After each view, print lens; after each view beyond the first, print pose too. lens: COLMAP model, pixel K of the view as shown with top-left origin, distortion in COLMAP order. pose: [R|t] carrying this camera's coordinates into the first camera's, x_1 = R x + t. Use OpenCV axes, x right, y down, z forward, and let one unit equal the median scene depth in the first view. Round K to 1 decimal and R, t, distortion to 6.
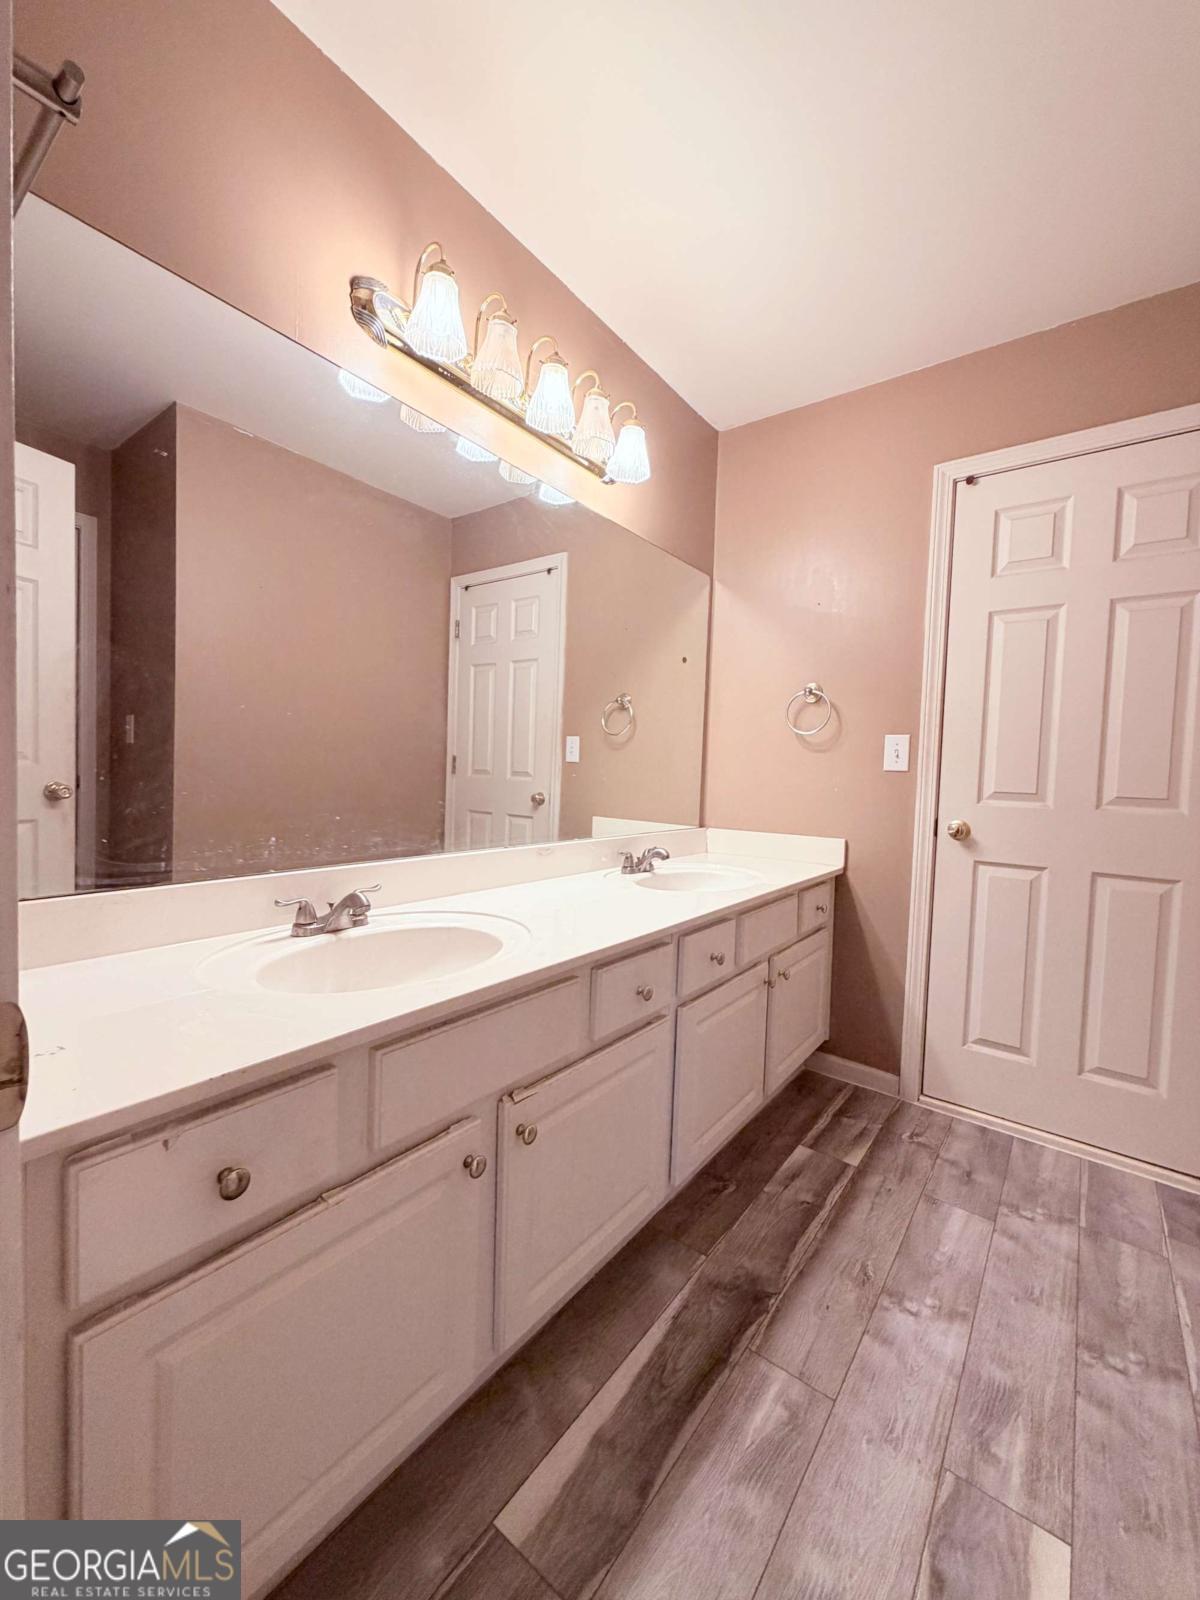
lens RADIAL K [[645.0, 0, 600.0], [0, 645.0, 800.0], [0, 0, 1]] dist [-0.000571, -0.000050]
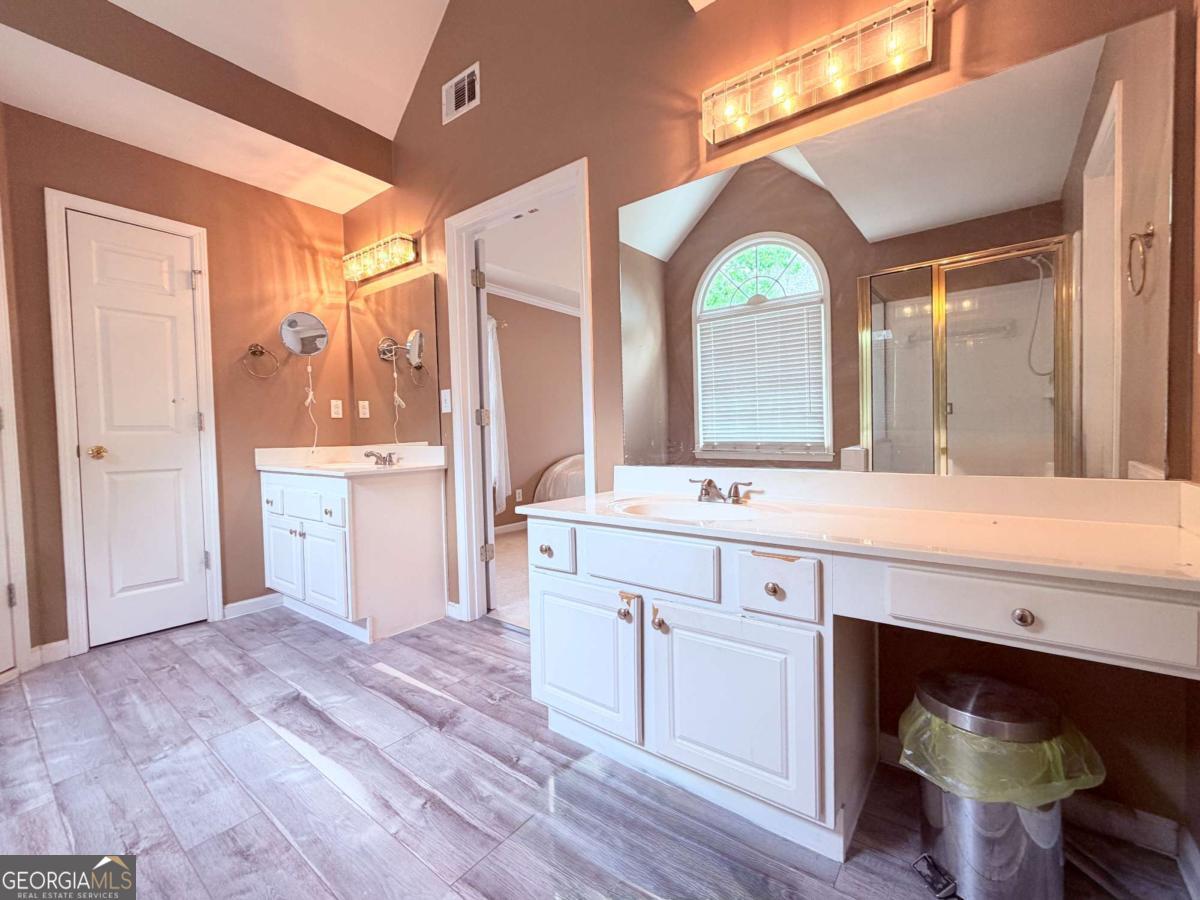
lens RADIAL K [[498.3, 0, 600.0], [0, 498.3, 450.0], [0, 0, 1]] dist [0.000340, 0.000021]
pose [[-0.012095, -0.005233, -0.999913, 1.661834], [-0.030313, 0.999529, -0.004865, 0.059164], [0.999467, 0.030251, -0.012248, 1.521377]]
